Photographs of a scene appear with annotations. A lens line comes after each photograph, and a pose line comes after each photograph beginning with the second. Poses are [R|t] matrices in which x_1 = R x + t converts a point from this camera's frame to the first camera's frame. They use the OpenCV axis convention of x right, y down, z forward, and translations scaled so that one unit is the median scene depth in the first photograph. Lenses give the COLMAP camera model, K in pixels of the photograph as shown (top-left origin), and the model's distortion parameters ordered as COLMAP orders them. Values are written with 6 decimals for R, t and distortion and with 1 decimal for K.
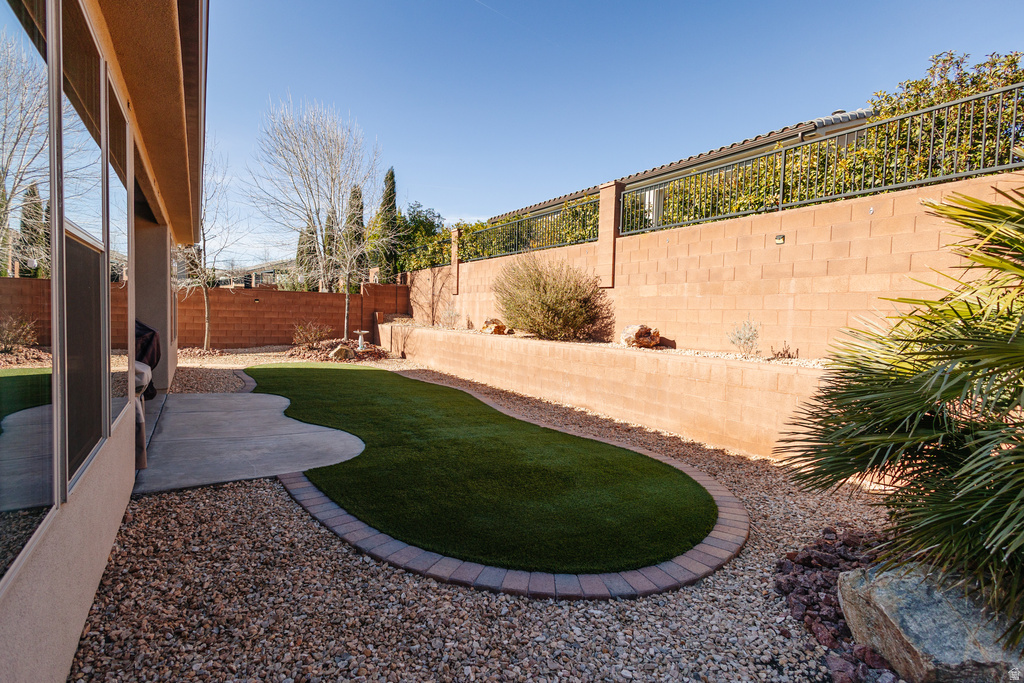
lens RADIAL K [[469.4, 0, 508.9], [0, 469.4, 334.8], [0, 0, 1]] dist [0.011452, -0.002305]
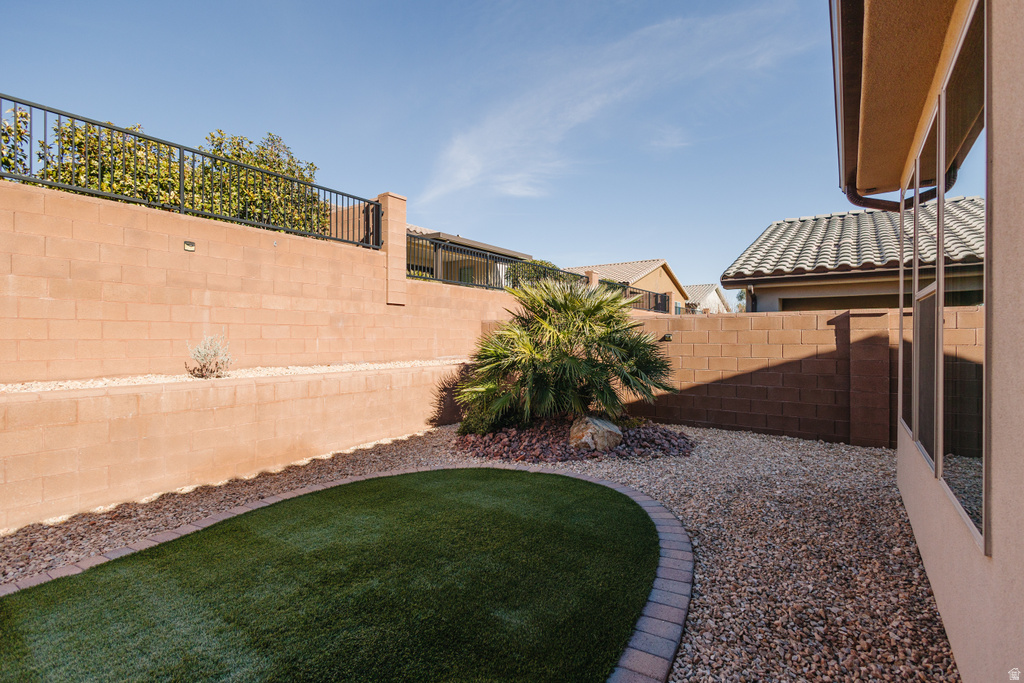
lens RADIAL K [[469.4, 0, 490.1], [0, 469.4, 339.4], [0, 0, 1]] dist [0.011452, -0.002305]
pose [[-0.342859, -0.039073, 0.938574, -0.547640], [0.021990, 0.998527, 0.049602, -0.056872], [-0.939130, 0.037646, -0.341495, 0.830225]]
